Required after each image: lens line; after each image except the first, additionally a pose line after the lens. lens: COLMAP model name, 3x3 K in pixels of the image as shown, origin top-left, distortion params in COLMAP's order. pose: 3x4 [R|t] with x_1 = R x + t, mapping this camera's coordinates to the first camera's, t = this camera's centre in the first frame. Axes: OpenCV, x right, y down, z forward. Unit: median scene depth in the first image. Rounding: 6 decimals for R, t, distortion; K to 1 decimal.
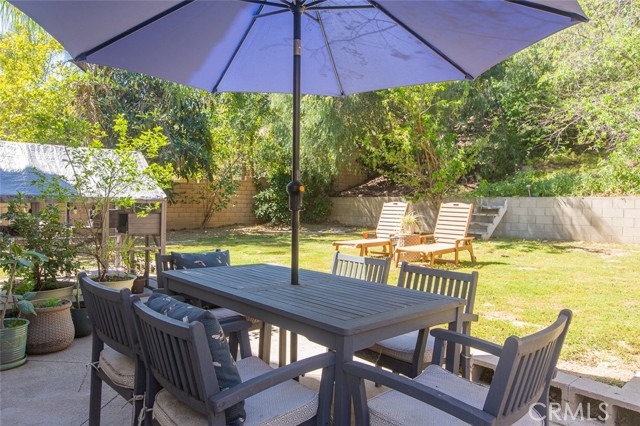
lens RADIAL K [[454.4, 0, 317.2], [0, 454.4, 212.4], [0, 0, 1]] dist [0.004376, -0.000025]
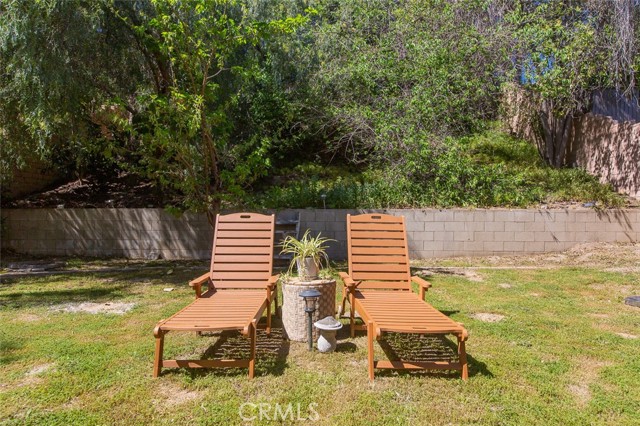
lens RADIAL K [[404.5, 0, 322.9], [0, 404.5, 215.2], [0, 0, 1]] dist [0.006090, 0.001045]
pose [[0.701613, -0.001842, 0.712556, -0.056116], [0.022308, 0.999563, -0.019382, -0.006516], [-0.712209, 0.029494, 0.701347, 0.400284]]
